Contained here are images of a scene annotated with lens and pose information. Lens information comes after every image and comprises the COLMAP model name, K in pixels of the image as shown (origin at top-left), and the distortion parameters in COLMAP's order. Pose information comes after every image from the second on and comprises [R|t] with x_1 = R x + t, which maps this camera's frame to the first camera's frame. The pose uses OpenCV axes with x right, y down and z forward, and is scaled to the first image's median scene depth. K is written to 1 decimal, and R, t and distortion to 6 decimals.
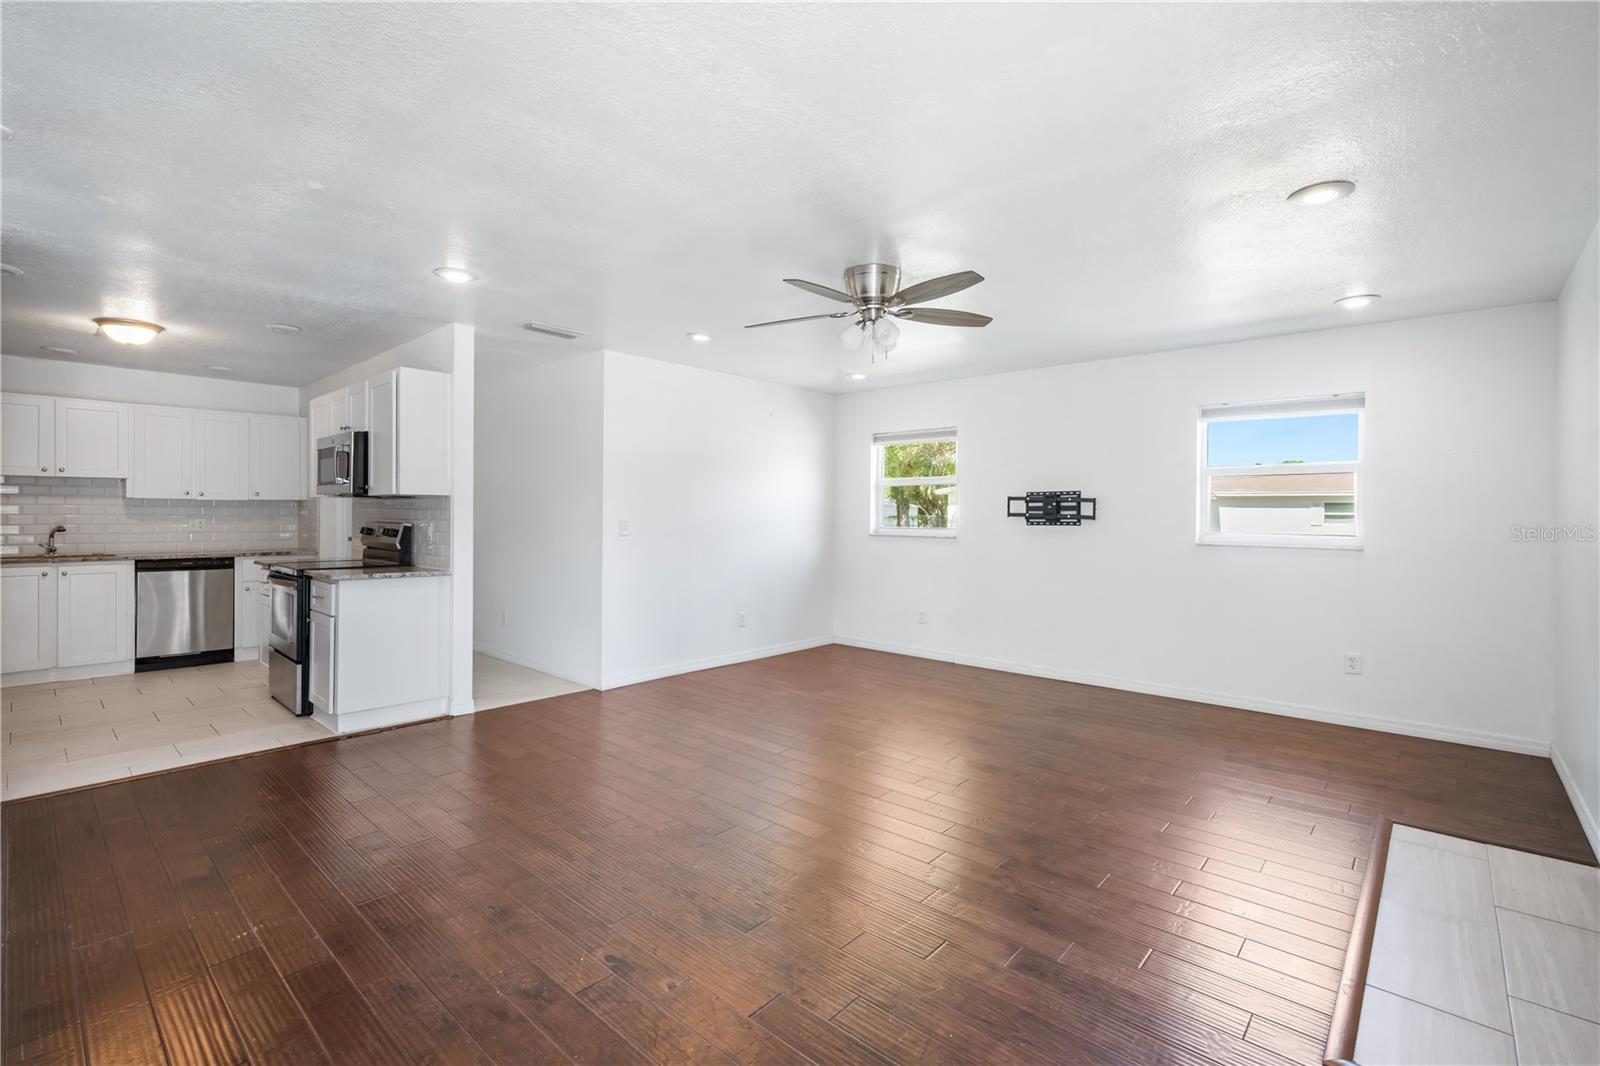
lens RADIAL K [[702.8, 0, 792.4], [0, 702.8, 524.2], [0, 0, 1]] dist [-0.005235, -0.000235]
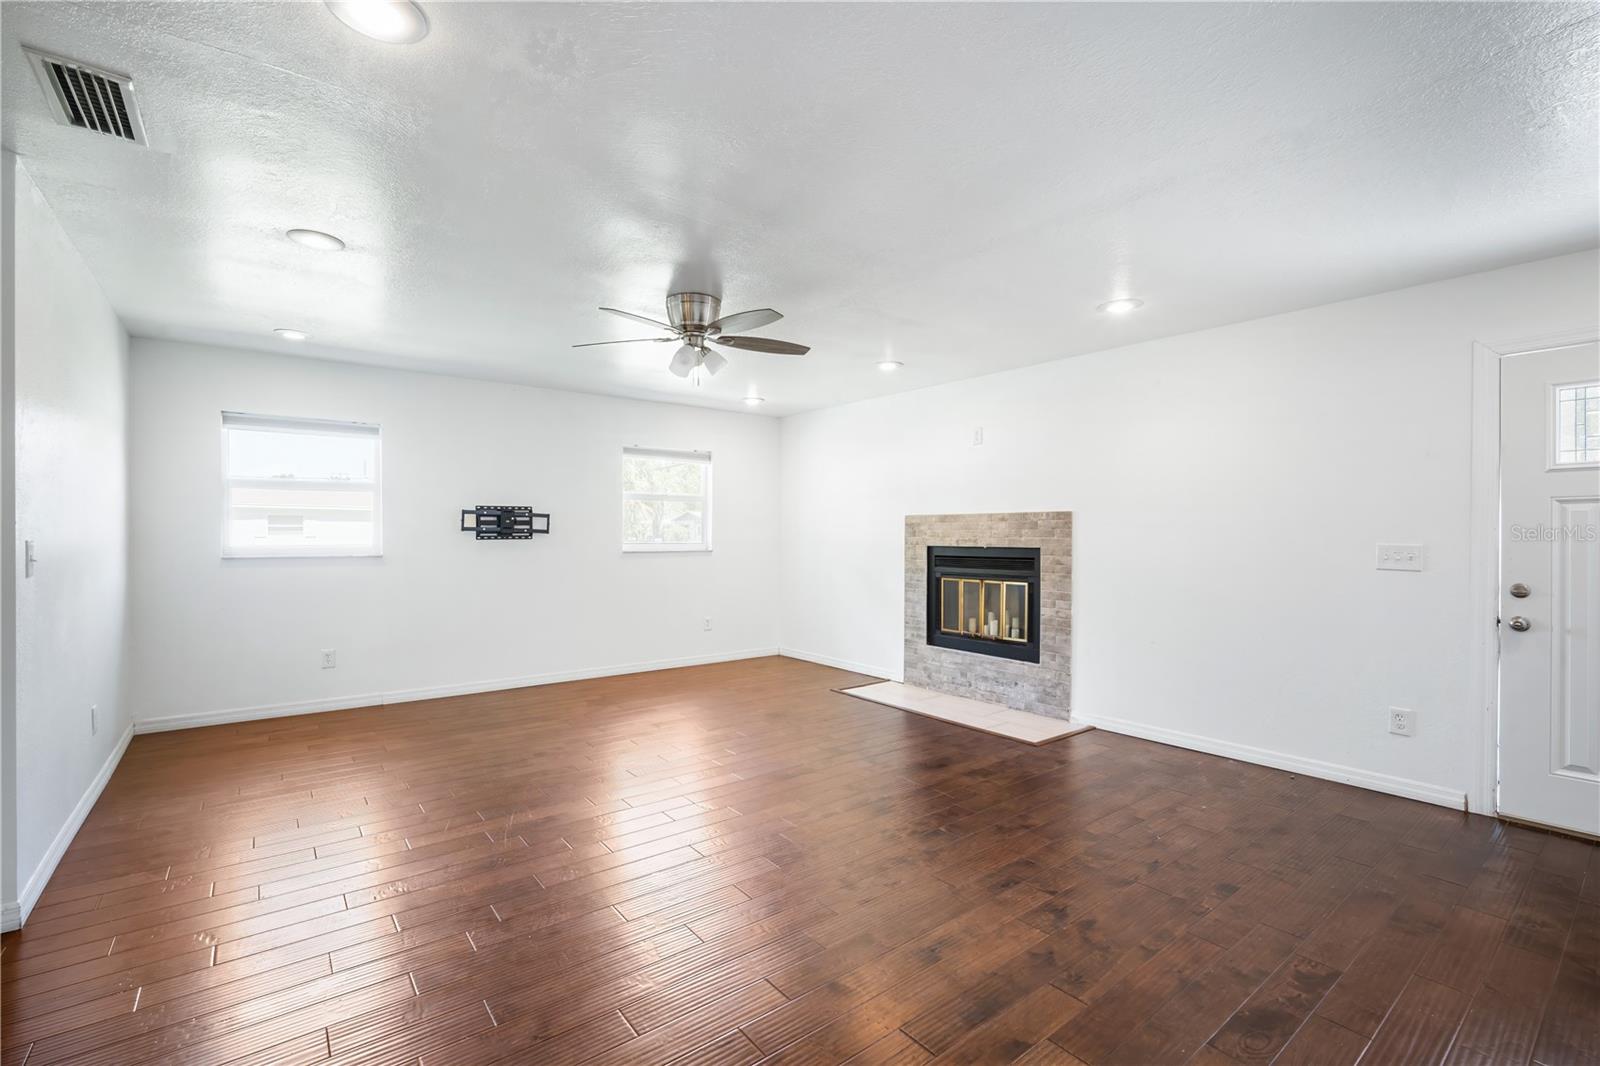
lens RADIAL K [[702.8, 0, 786.3], [0, 702.8, 532.3], [0, 0, 1]] dist [-0.005235, -0.000235]
pose [[0.172798, -0.005147, 0.984944, -0.550259], [0.009944, 0.999945, 0.003481, -0.008221], [-0.984907, 0.009193, 0.172840, 0.430644]]
